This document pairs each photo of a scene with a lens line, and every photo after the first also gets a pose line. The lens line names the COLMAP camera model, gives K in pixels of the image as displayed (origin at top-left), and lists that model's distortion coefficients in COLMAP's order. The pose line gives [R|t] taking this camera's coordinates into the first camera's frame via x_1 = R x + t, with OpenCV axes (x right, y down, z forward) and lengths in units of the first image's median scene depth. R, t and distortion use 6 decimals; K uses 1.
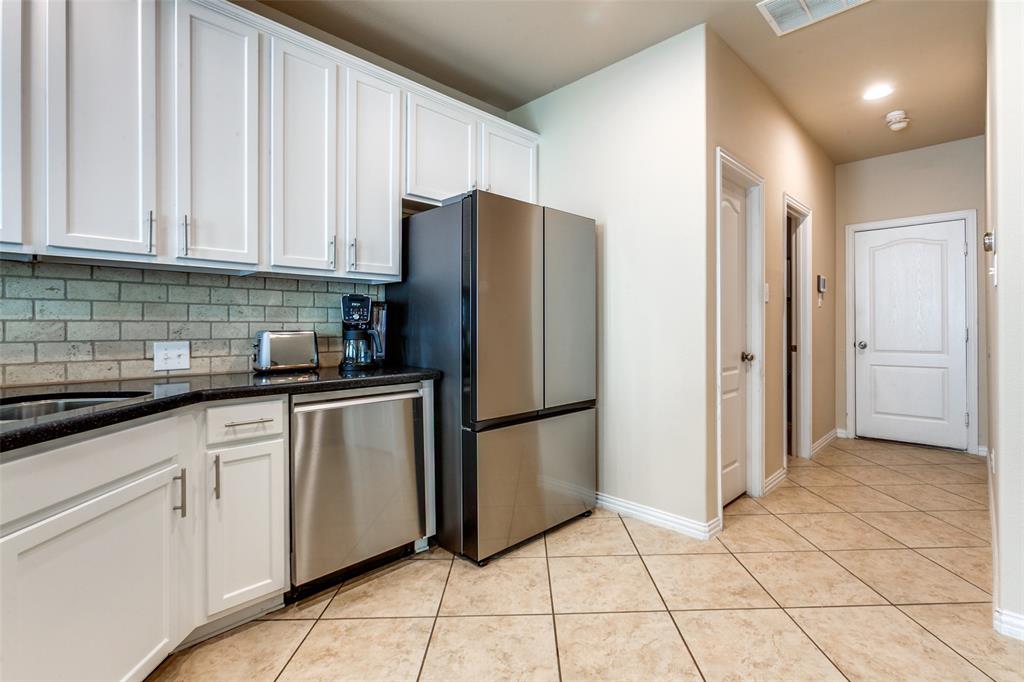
lens RADIAL K [[468.4, 0, 533.1], [0, 468.4, 332.4], [0, 0, 1]] dist [-0.002112, -0.000272]
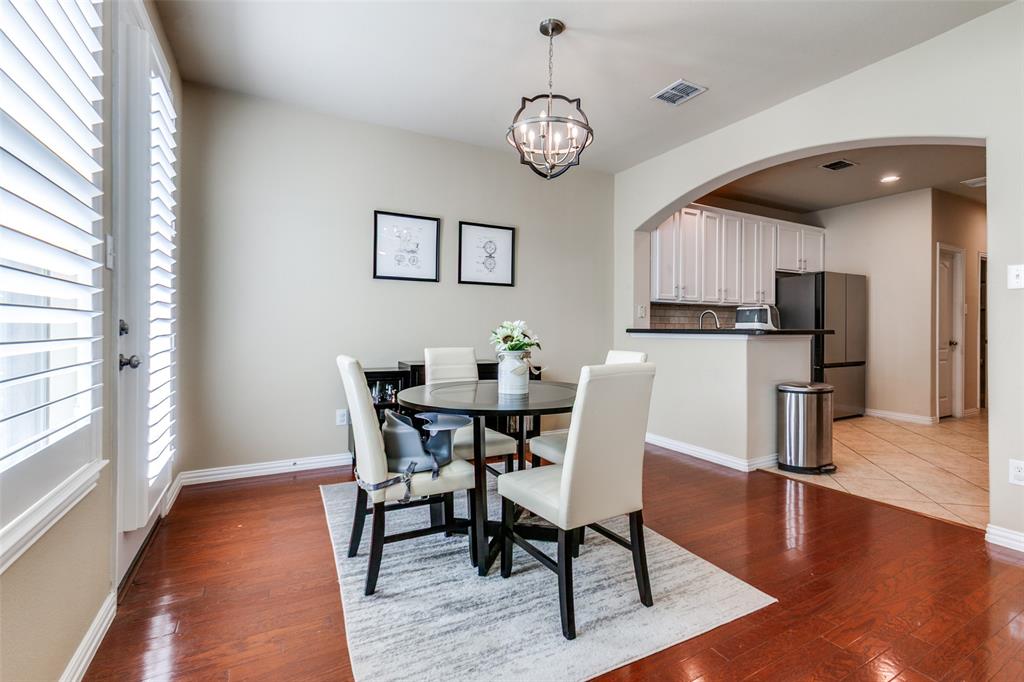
lens RADIAL K [[468.4, 0, 533.1], [0, 468.4, 332.4], [0, 0, 1]] dist [-0.002112, -0.000272]
pose [[0.959223, 0.005307, -0.282602, -0.699341], [-0.006536, 0.999973, -0.003409, 0.032382], [0.282576, 0.005117, 0.959231, -1.418711]]
